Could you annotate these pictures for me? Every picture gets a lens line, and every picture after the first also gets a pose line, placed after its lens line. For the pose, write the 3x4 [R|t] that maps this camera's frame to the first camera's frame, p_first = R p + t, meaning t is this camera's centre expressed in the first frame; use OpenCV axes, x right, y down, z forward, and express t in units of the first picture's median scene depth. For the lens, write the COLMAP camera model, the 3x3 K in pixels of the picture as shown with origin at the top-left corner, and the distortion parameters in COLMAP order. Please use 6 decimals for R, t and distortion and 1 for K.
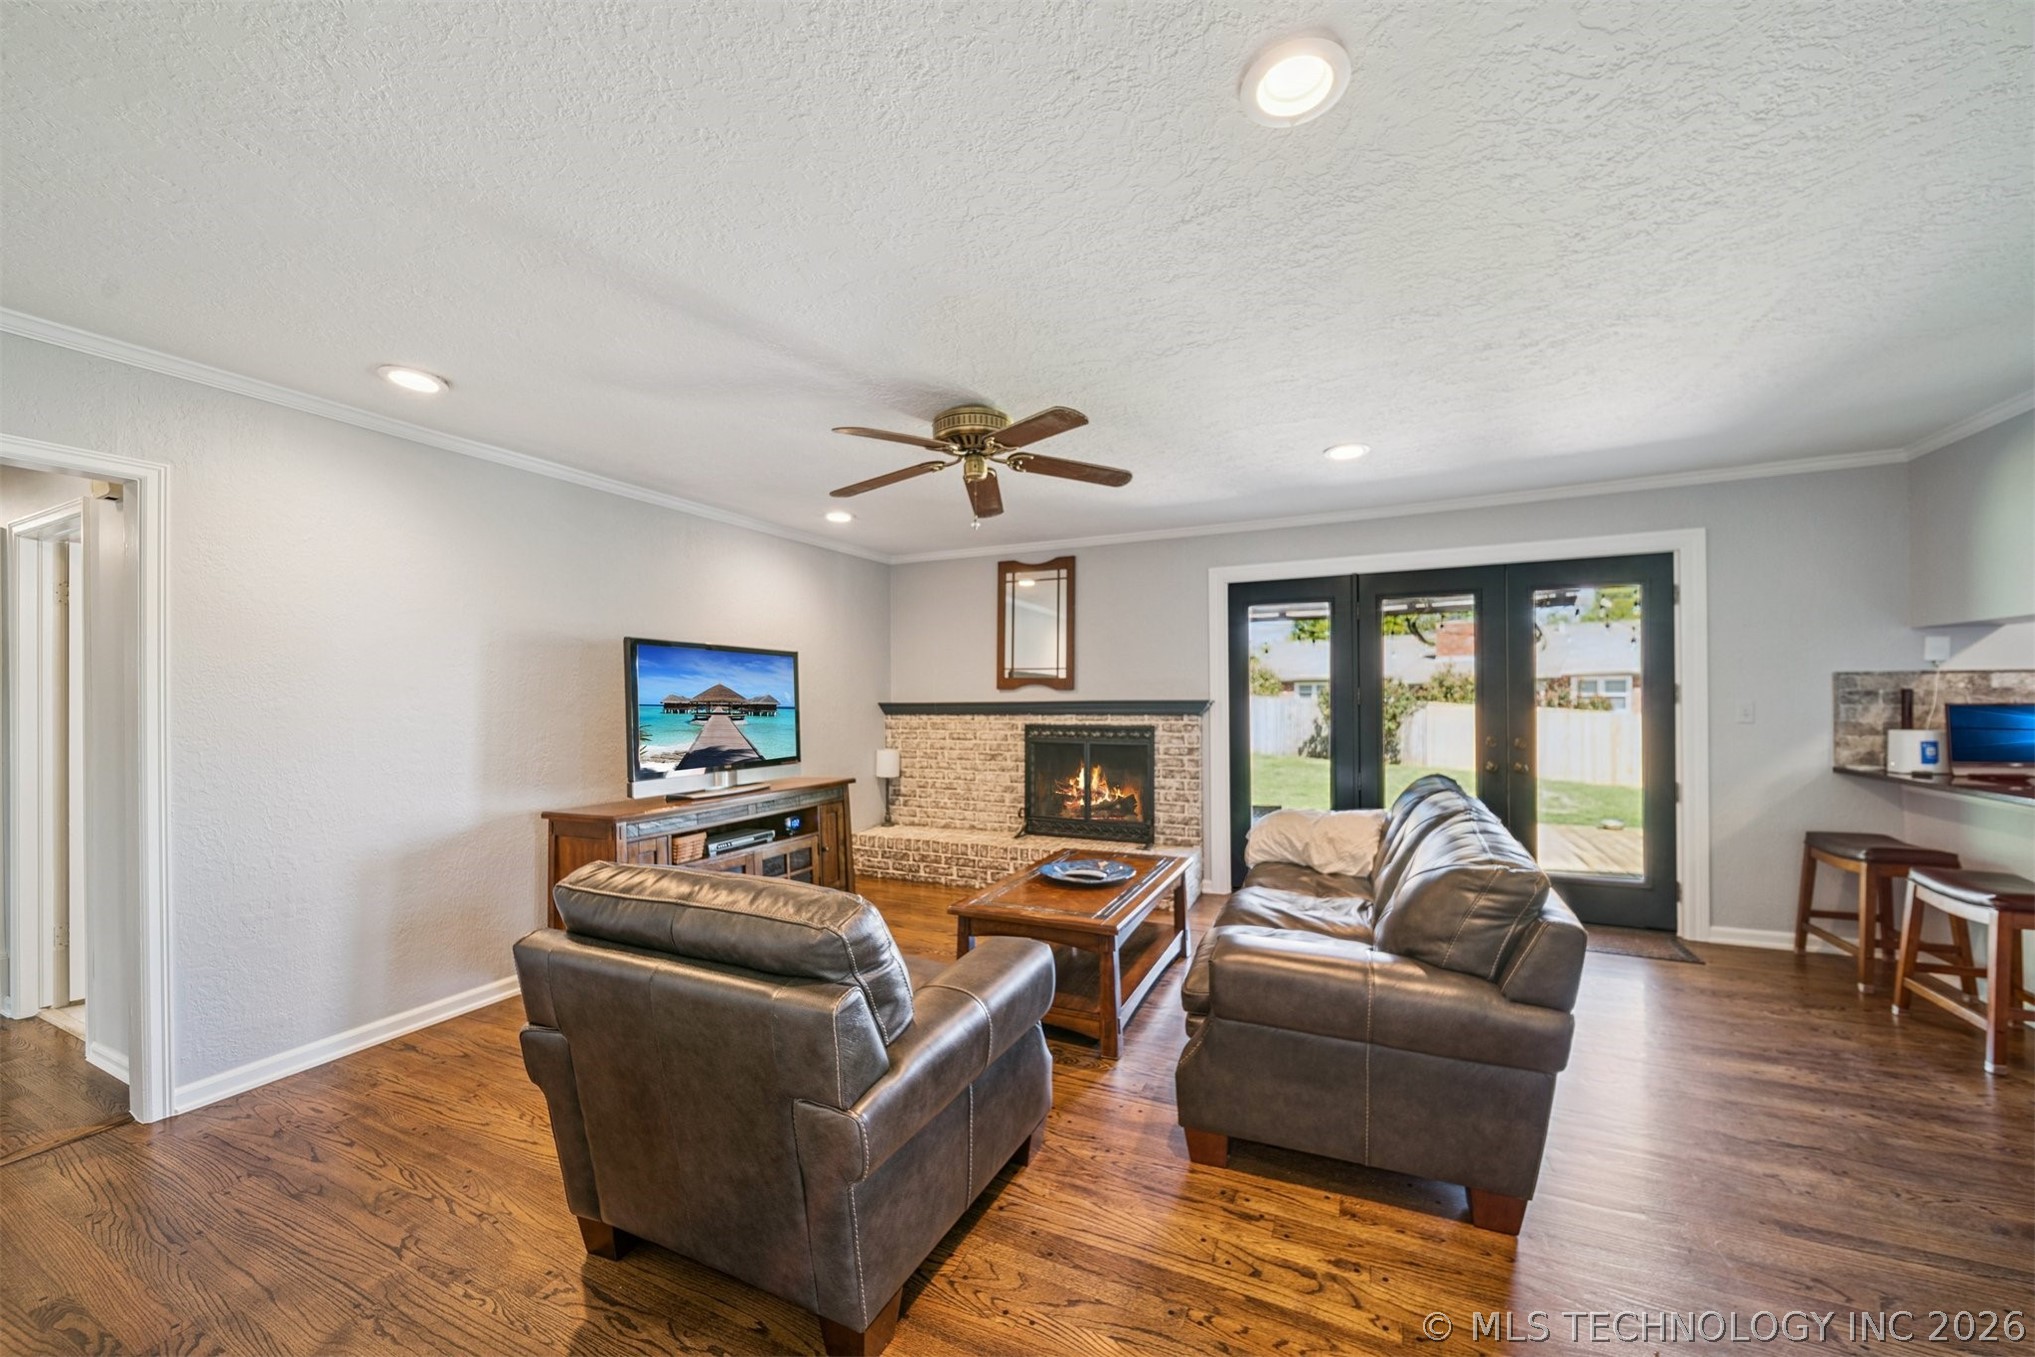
lens RADIAL K [[740.4, 0, 1005.0], [0, 740.4, 692.9], [0, 0, 1]] dist [-0.003956, 0.000022]
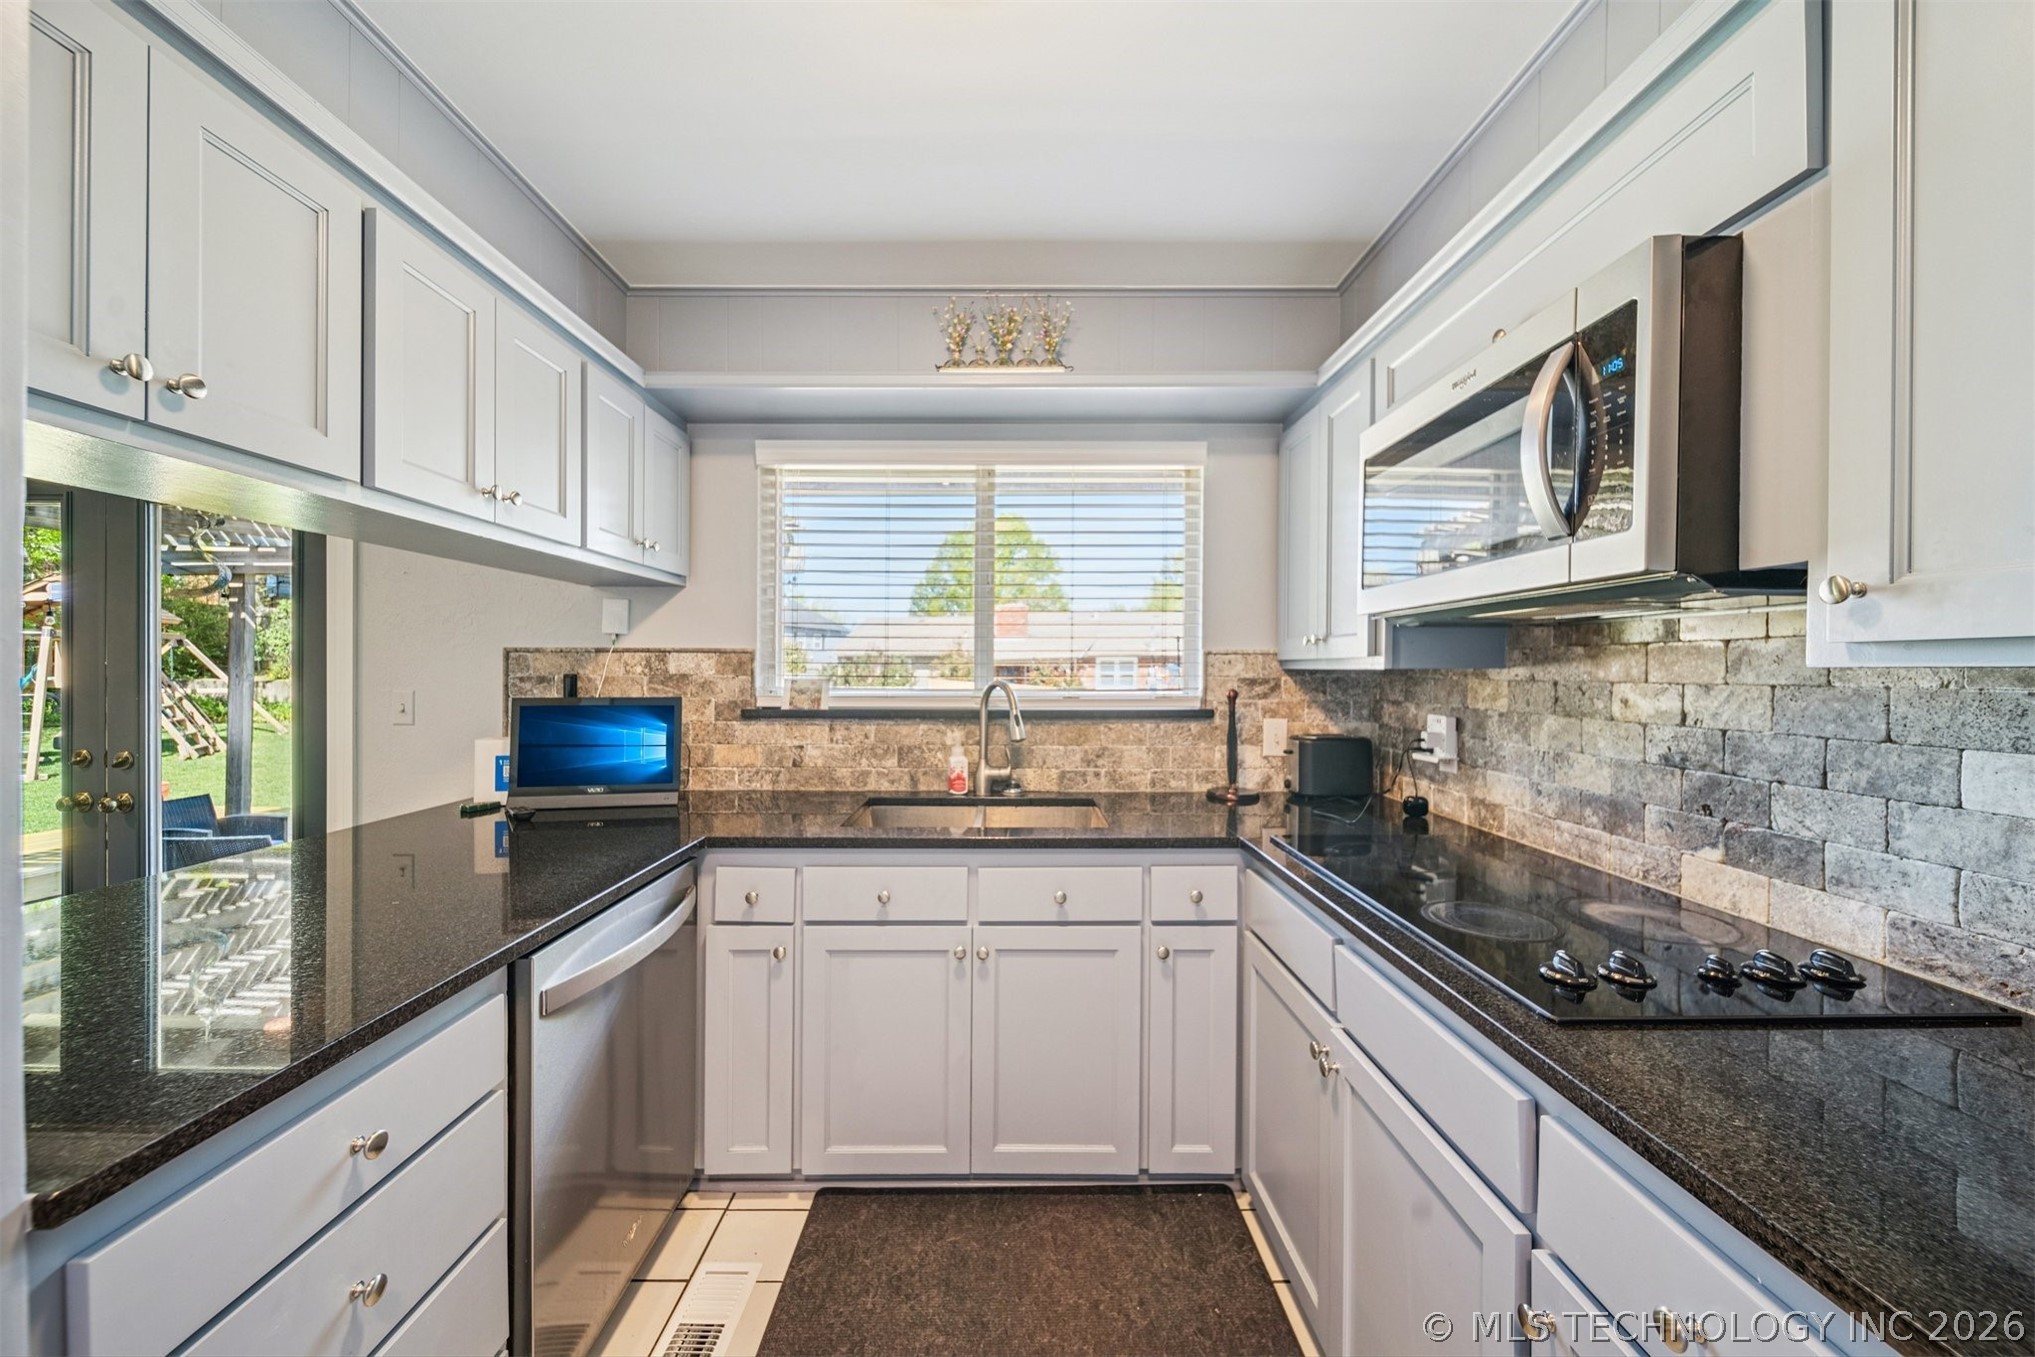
lens RADIAL K [[740.4, 0, 1018.2], [0, 740.4, 668.3], [0, 0, 1]] dist [-0.003956, 0.000022]
pose [[0.897673, 0.011885, 0.440501, 1.301962], [-0.012981, 0.999916, -0.000524, -0.015684], [-0.440470, -0.005248, 0.897752, 0.210450]]
